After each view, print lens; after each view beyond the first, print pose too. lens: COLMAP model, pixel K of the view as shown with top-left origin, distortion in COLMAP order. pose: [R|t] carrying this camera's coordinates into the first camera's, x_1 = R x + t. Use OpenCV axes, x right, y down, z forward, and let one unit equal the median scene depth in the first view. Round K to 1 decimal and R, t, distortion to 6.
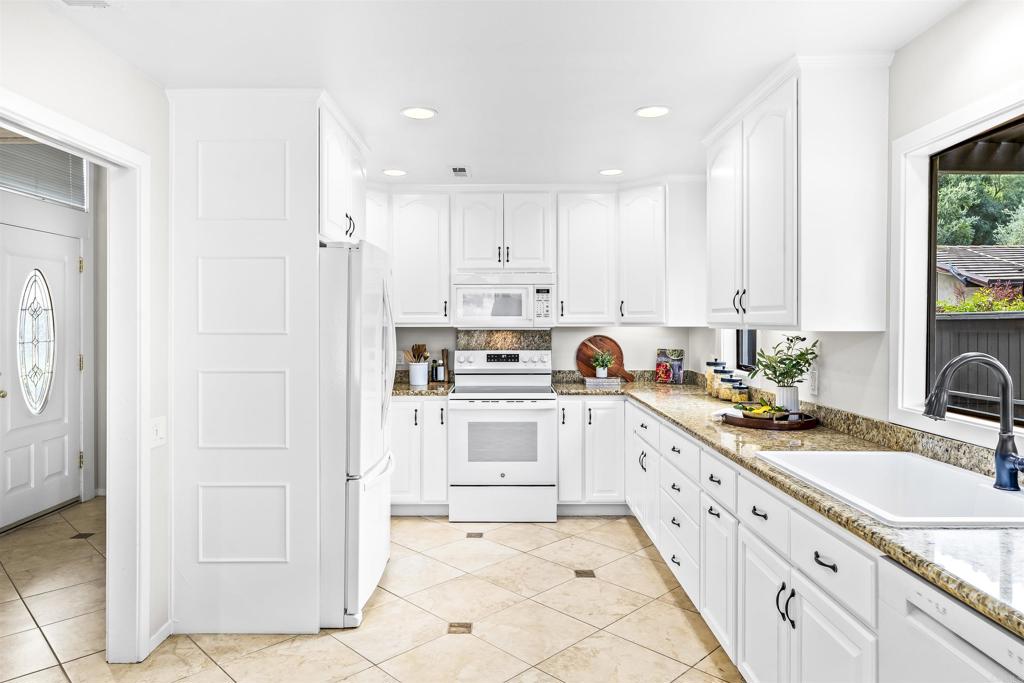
lens RADIAL K [[657.7, 0, 500.3], [0, 657.7, 322.5], [0, 0, 1]] dist [0.002539, 0.002270]
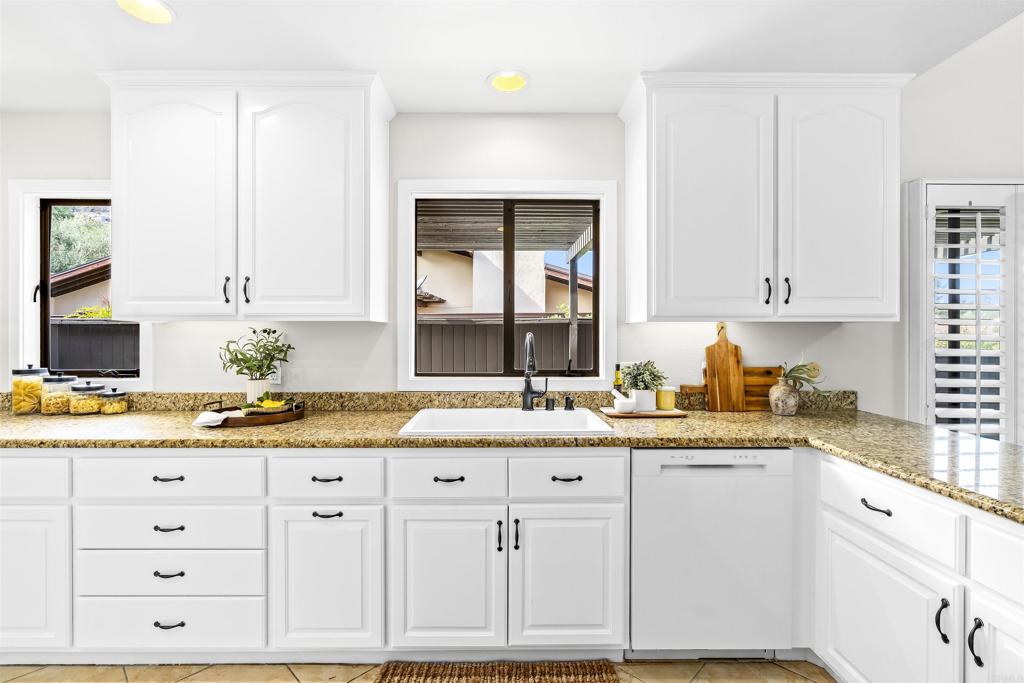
lens RADIAL K [[469.4, 0, 502.8], [0, 469.4, 335.3], [0, 0, 1]] dist [-0.004346, 0.000972]
pose [[-0.018220, -0.002353, 0.999831, -0.194010], [0.002076, 0.999995, 0.002391, 0.020575], [-0.999832, 0.002119, -0.018215, 0.444094]]
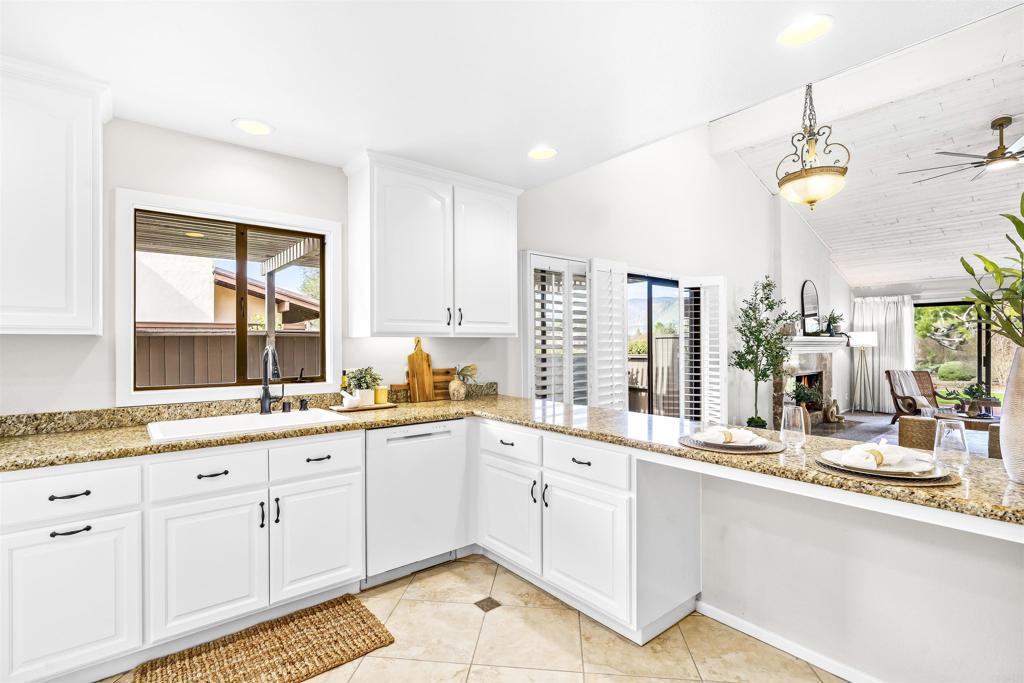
lens RADIAL K [[481.0, 0, 505.6], [0, 481.0, 342.1], [0, 0, 1]] dist [-0.003111, -0.000141]
pose [[-0.633735, 0.007910, 0.773510, -0.329691], [0.007458, 0.999964, -0.004115, 0.019403], [-0.773514, 0.003161, -0.633771, 0.553649]]
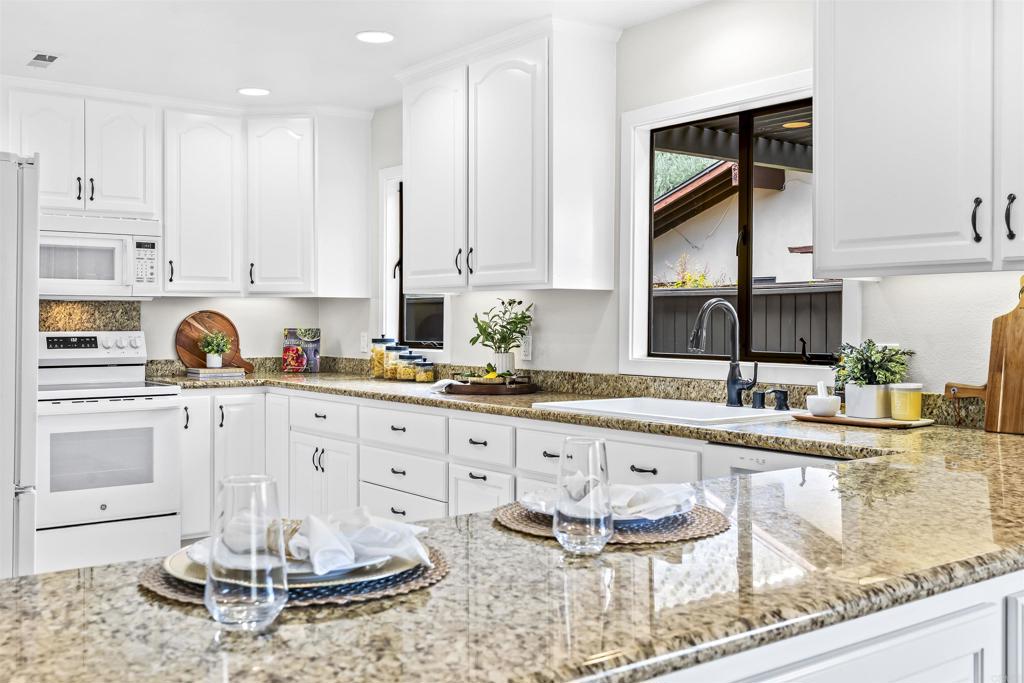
lens RADIAL K [[1032.3, 0, 512.5], [0, 1032.3, 323.2], [0, 0, 1]] dist [-0.000458, 0.006483]
pose [[0.791366, 0.000642, 0.611343, -0.317586], [-0.000530, 1.000000, -0.000364, 0.038157], [-0.611343, -0.000036, 0.791366, -0.124621]]
